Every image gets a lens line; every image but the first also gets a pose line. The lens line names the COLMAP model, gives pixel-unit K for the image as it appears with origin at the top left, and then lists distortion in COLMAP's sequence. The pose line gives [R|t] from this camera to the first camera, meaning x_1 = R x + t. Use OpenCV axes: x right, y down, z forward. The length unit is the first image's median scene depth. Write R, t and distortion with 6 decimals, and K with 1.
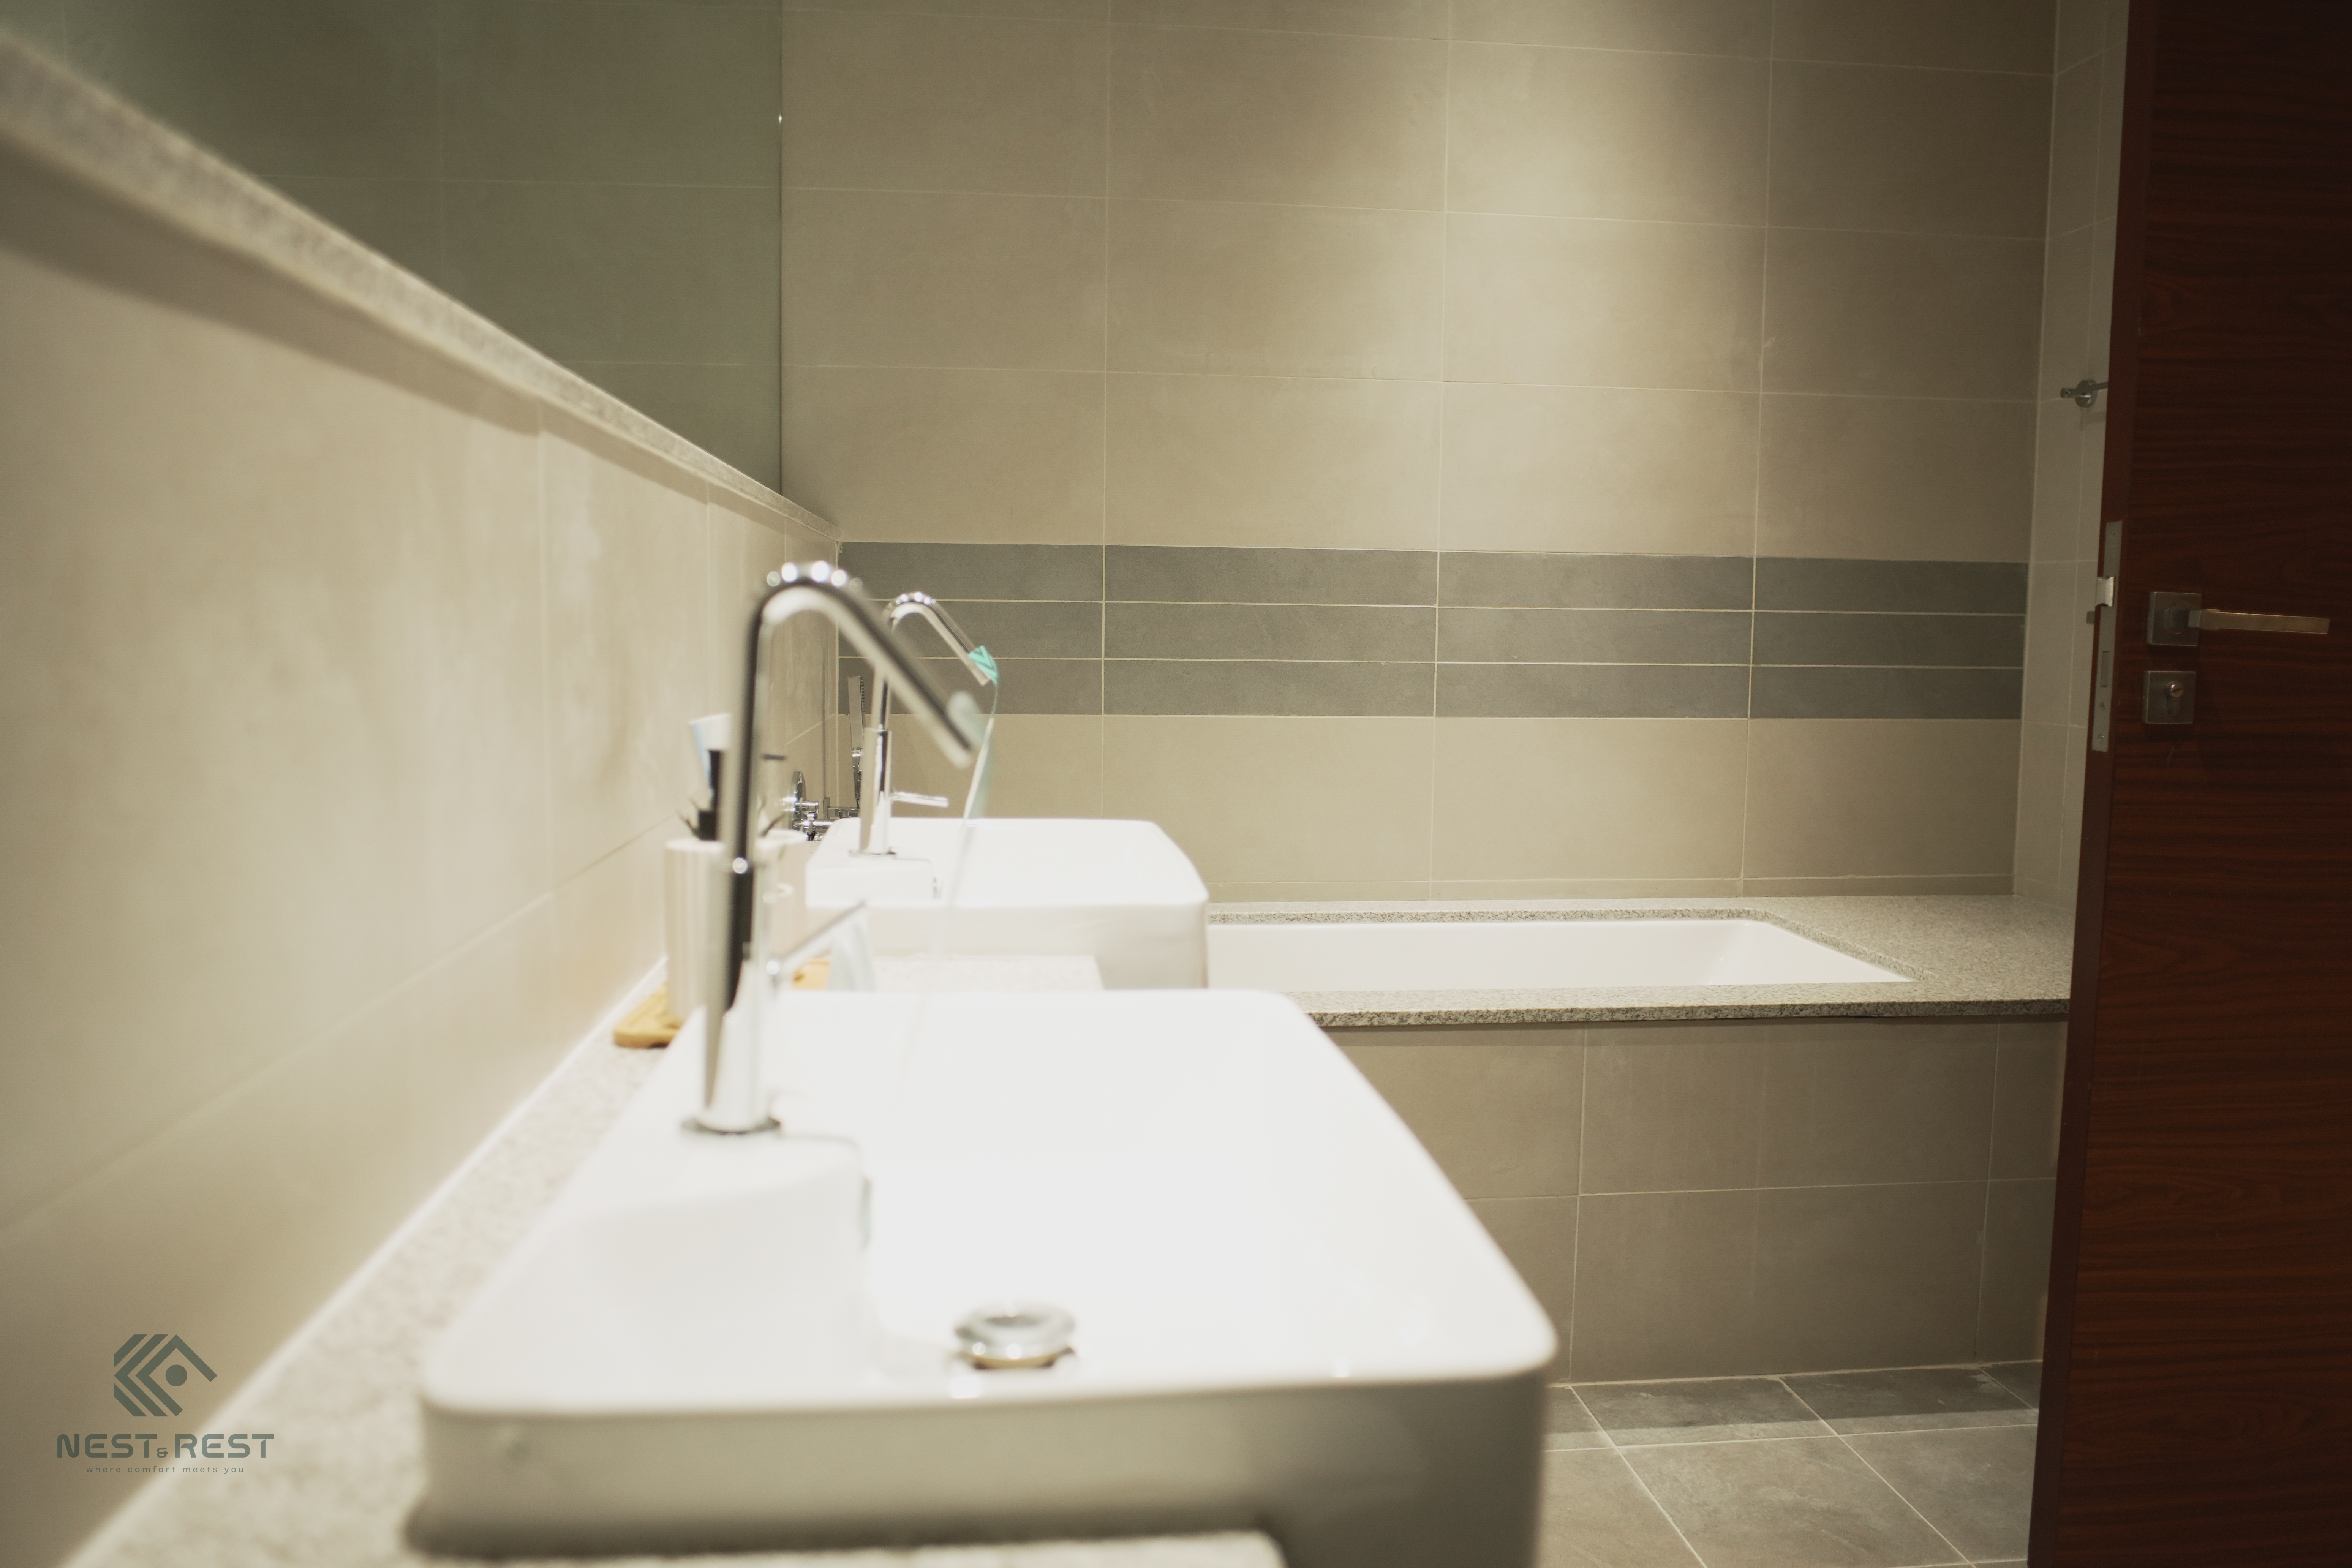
lens RADIAL K [[1691.2, 0, 1176.5], [0, 1691.2, 783.3], [0, 0, 1]] dist [-0.082566, 0.060172]
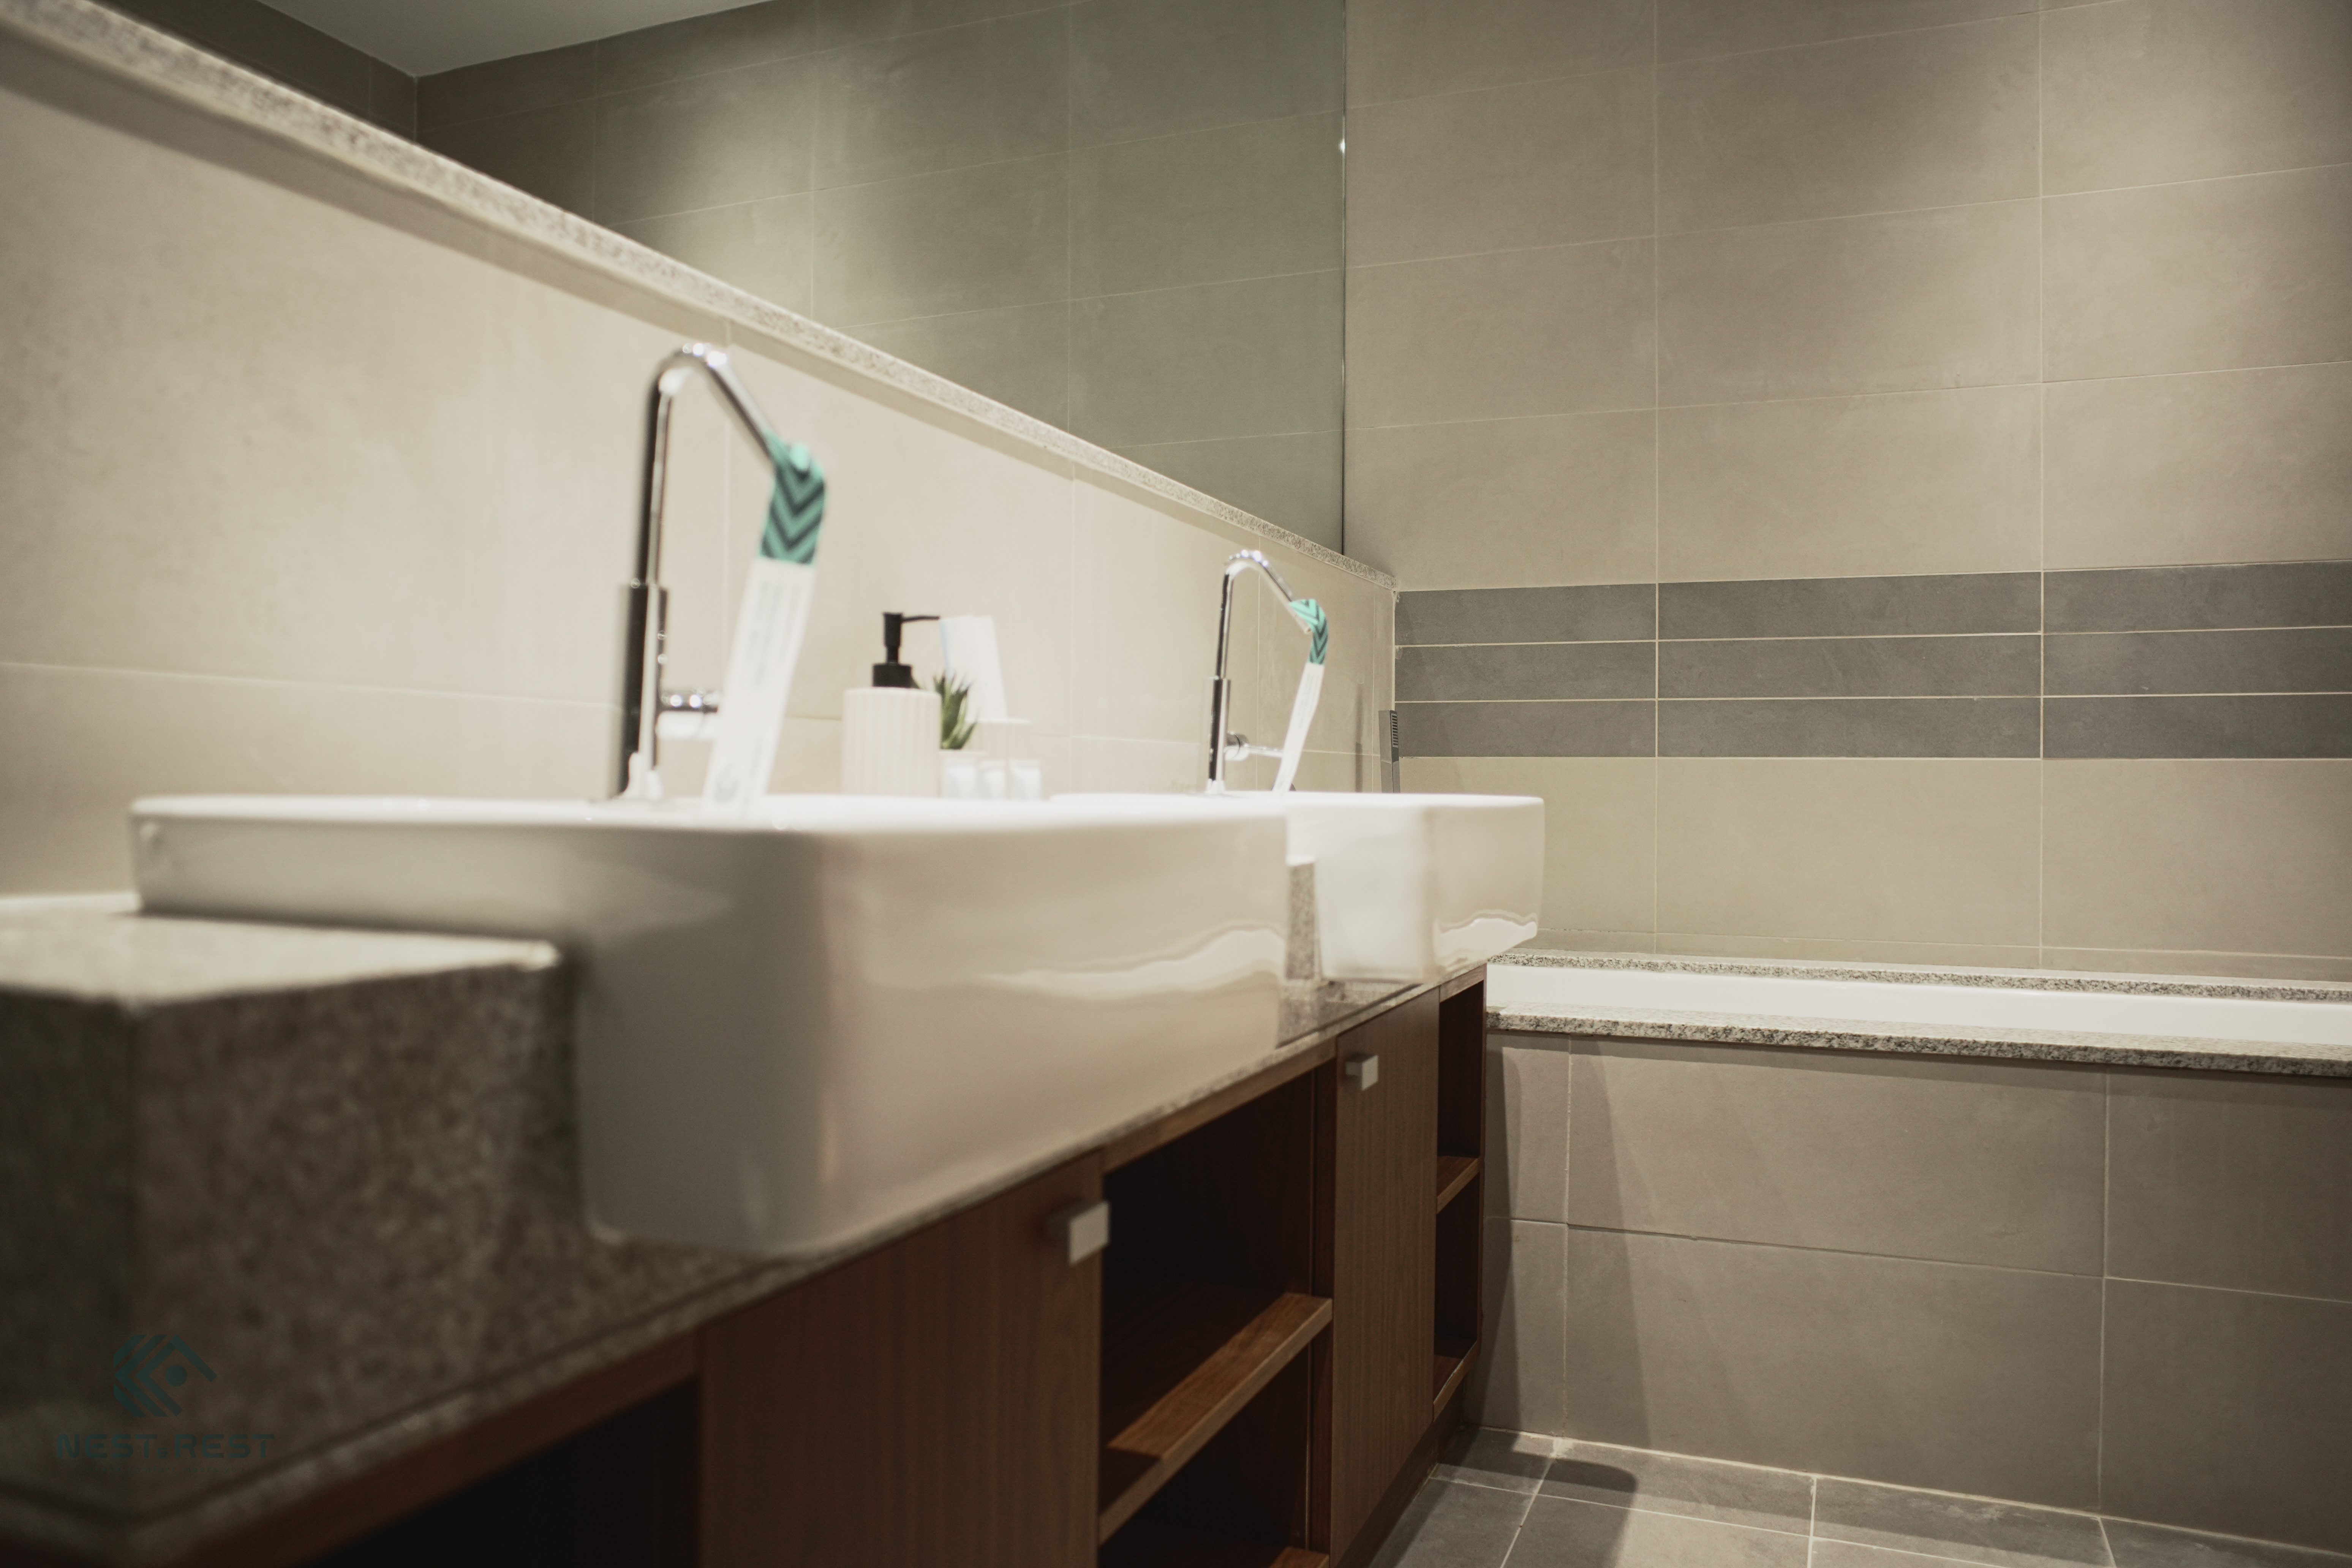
lens RADIAL K [[1691.2, 0, 1157.4], [0, 1691.2, 783.2], [0, 0, 1]] dist [-0.082566, 0.060172]
pose [[0.875796, -0.003253, -0.482671, 0.172098], [-0.044774, 0.995118, -0.087947, 0.072484], [0.480601, 0.098635, 0.871375, 0.027018]]
